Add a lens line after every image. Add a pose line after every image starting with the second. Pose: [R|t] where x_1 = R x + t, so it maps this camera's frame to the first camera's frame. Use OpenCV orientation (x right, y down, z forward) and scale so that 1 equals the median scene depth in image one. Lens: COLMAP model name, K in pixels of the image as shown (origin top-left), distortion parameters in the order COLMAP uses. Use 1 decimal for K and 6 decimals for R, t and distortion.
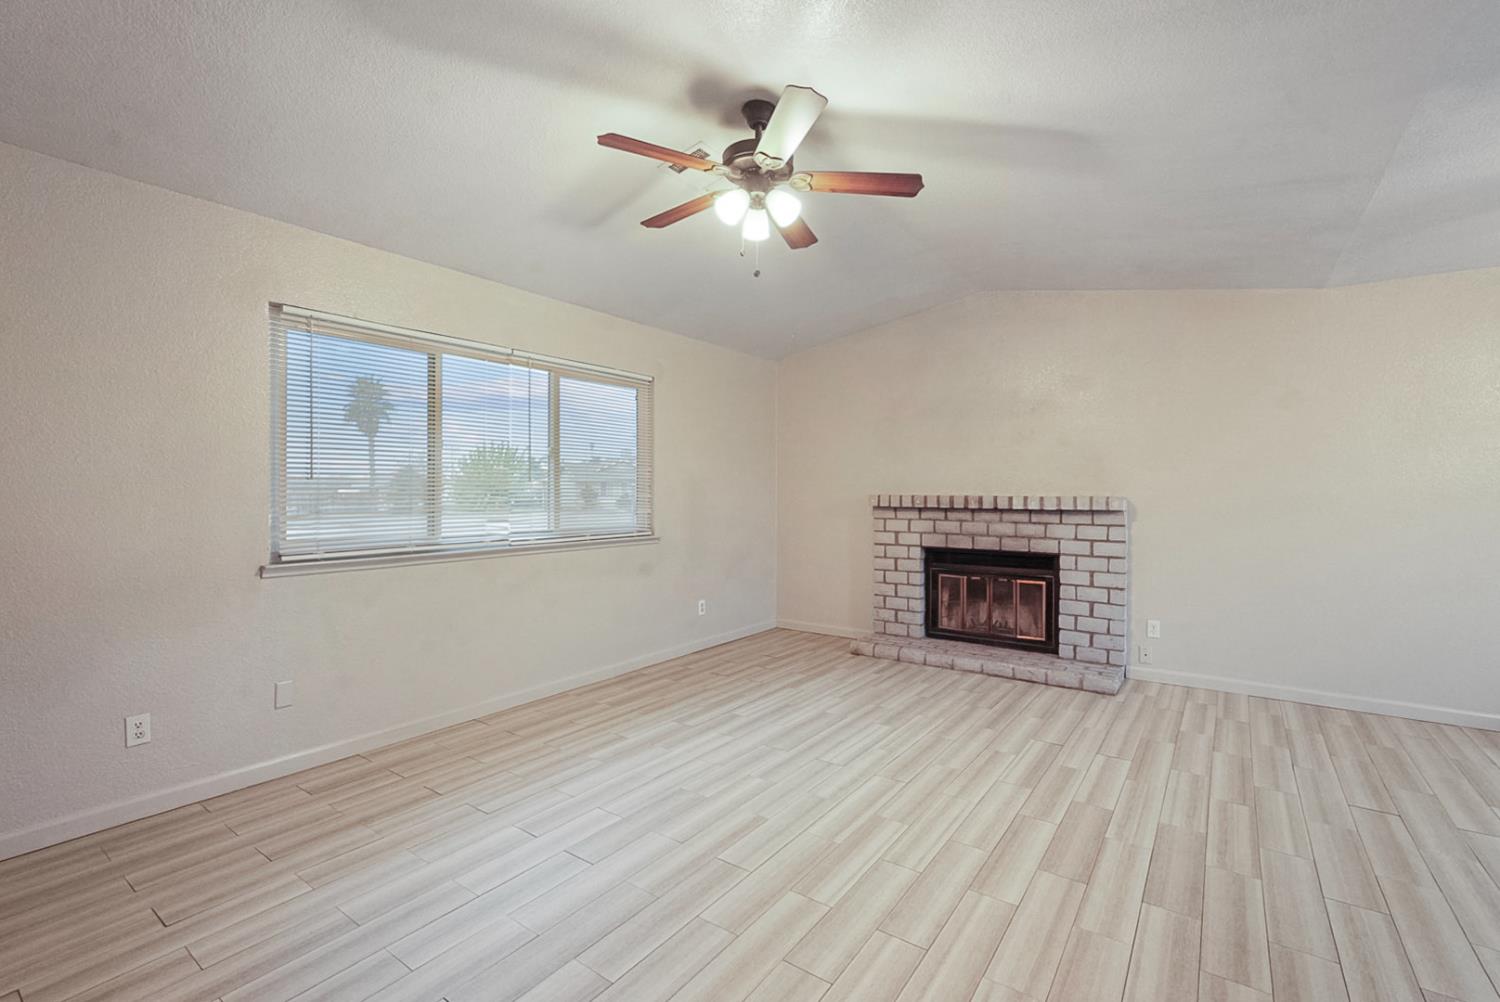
lens RADIAL K [[660.5, 0, 755.6], [0, 660.5, 482.1], [0, 0, 1]] dist [-0.000642, 0.000026]
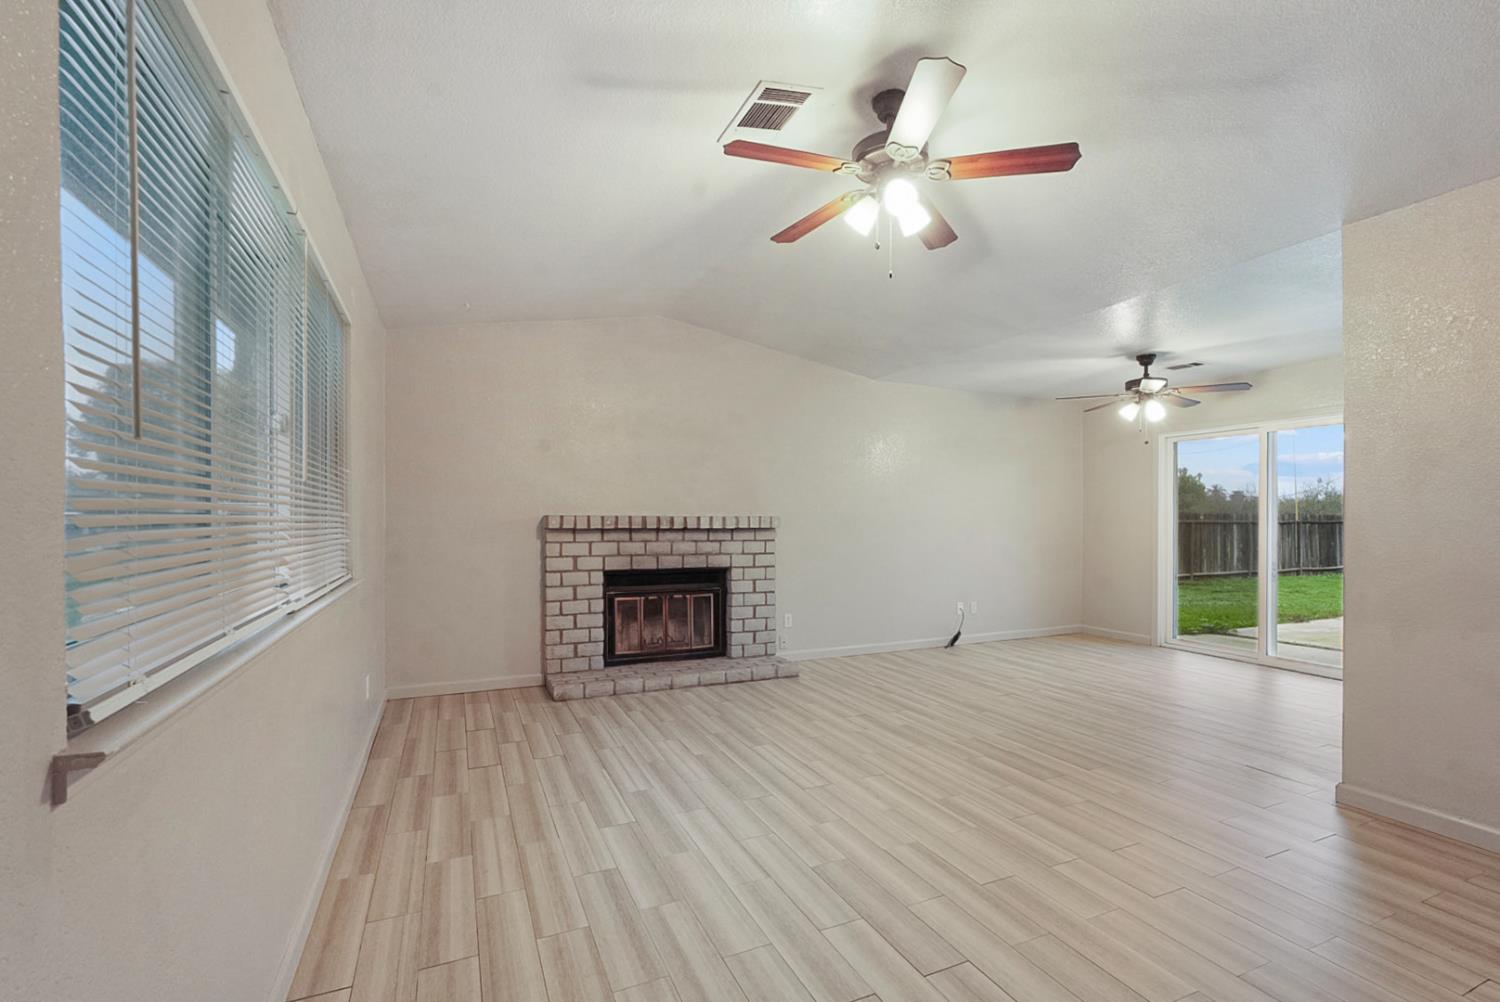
lens RADIAL K [[666.6, 0, 750.0], [0, 666.6, 501.0], [0, 0, 1]] dist [-0.002422, -0.000030]
pose [[0.509420, 0.024100, 0.860180, -0.519999], [-0.013332, 0.999709, -0.020114, 0.017402], [-0.860415, -0.001221, 0.509593, 0.386891]]
